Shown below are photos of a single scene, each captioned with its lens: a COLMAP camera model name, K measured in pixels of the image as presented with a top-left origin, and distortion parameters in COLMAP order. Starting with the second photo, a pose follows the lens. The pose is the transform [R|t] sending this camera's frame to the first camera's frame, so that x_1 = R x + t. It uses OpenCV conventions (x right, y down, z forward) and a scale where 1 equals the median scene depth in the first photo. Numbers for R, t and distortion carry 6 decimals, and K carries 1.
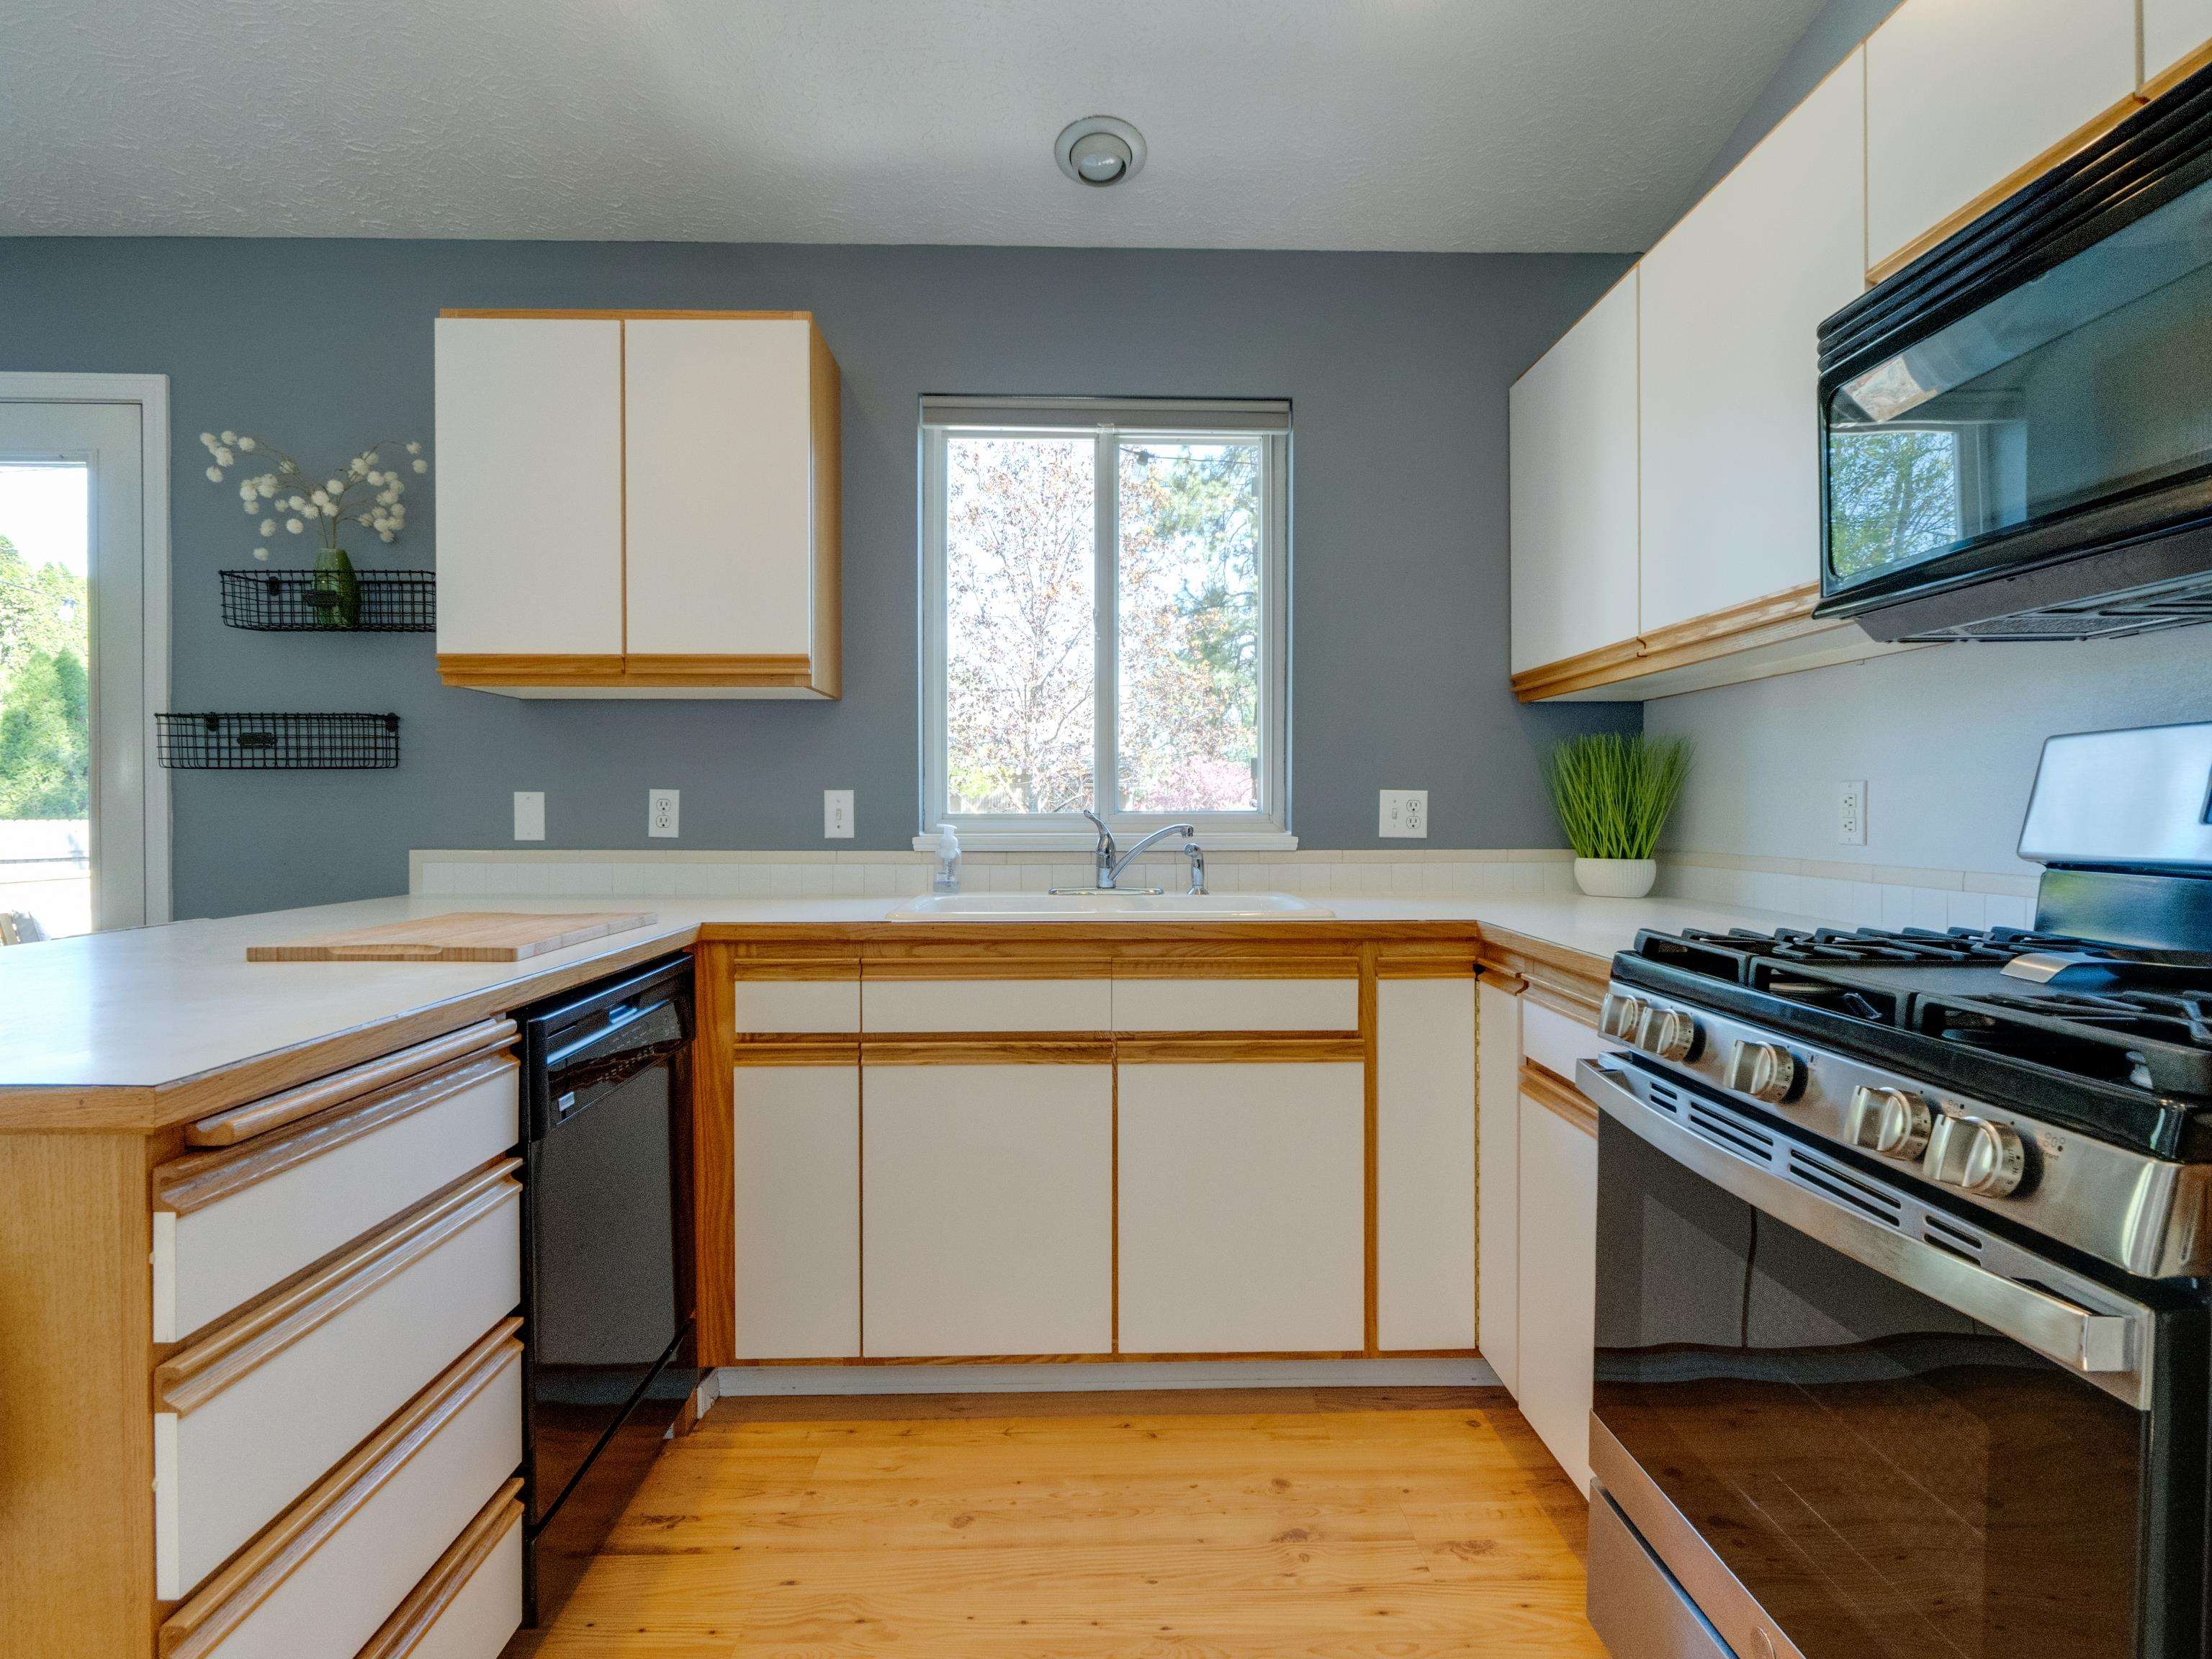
lens RADIAL K [[1097.0, 0, 1145.0], [0, 1097.0, 817.5], [0, 0, 1]] dist [-0.005943, -0.000527]
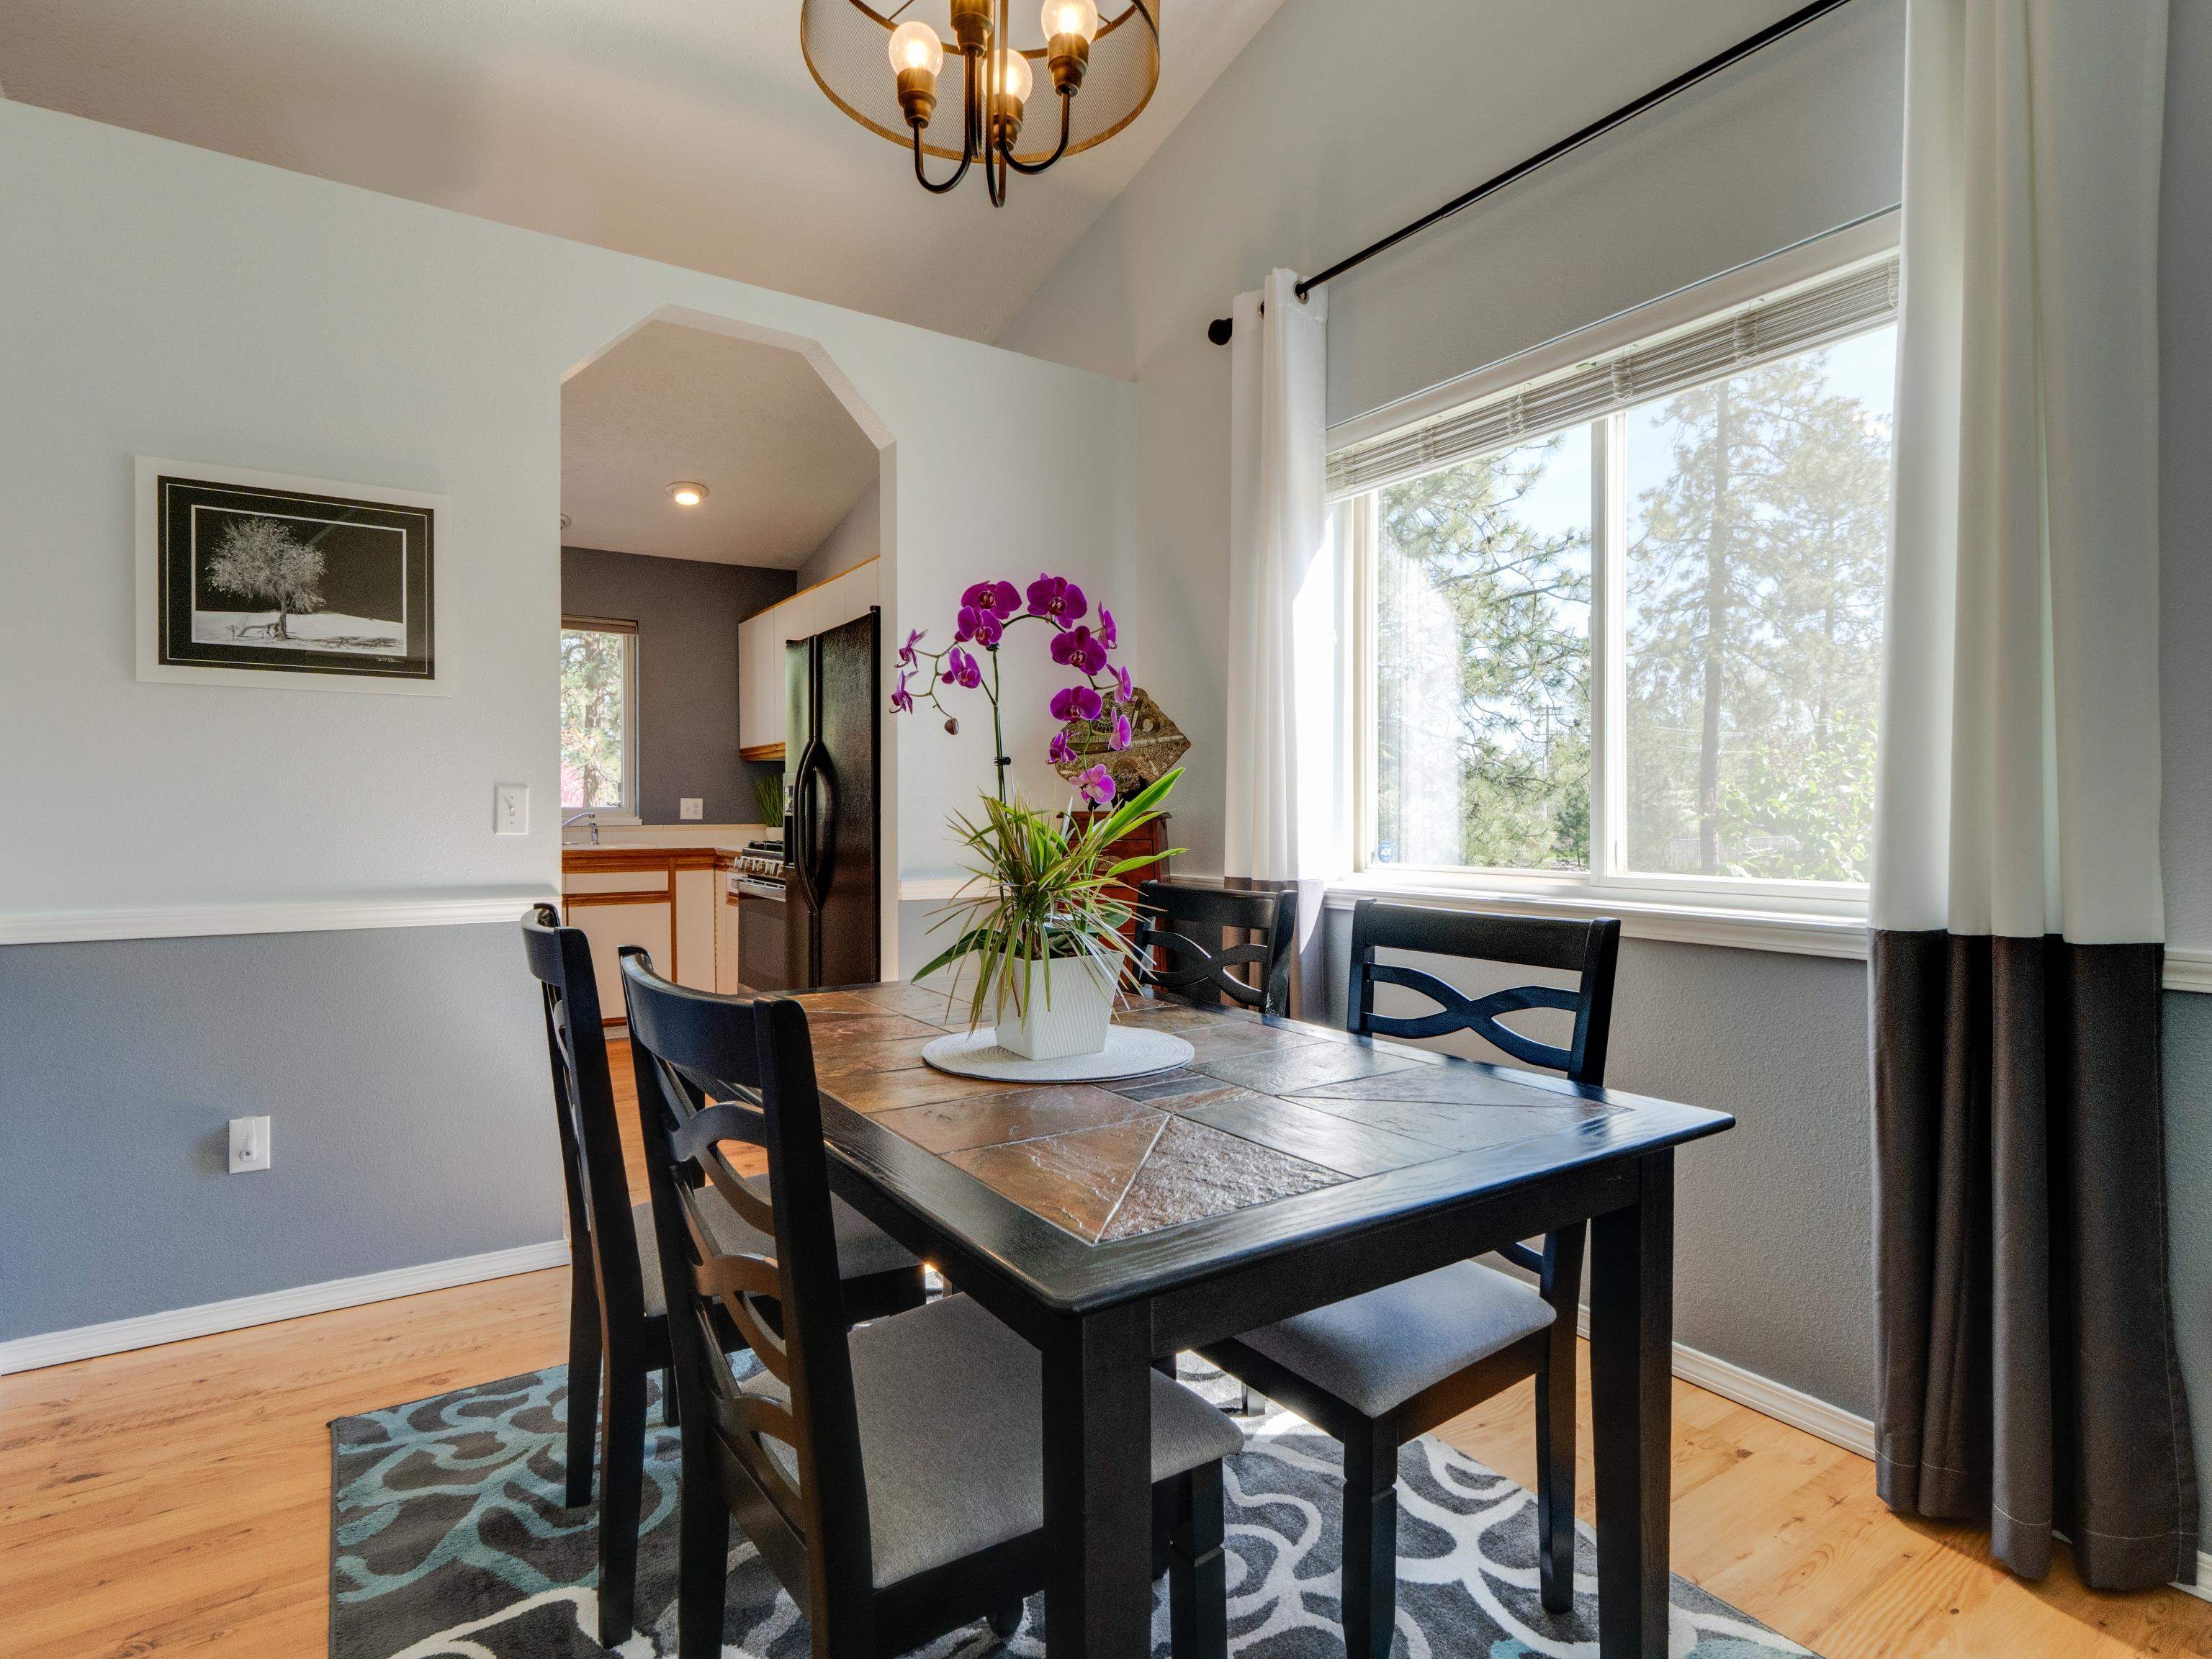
lens RADIAL K [[1097.0, 0, 1097.1], [0, 1097.0, 819.7], [0, 0, 1]] dist [-0.005943, -0.000527]
pose [[0.858347, -0.007809, 0.513011, -0.228804], [0.006362, 0.999969, 0.004578, 0.015470], [-0.513031, -0.000666, 0.858370, -1.509345]]
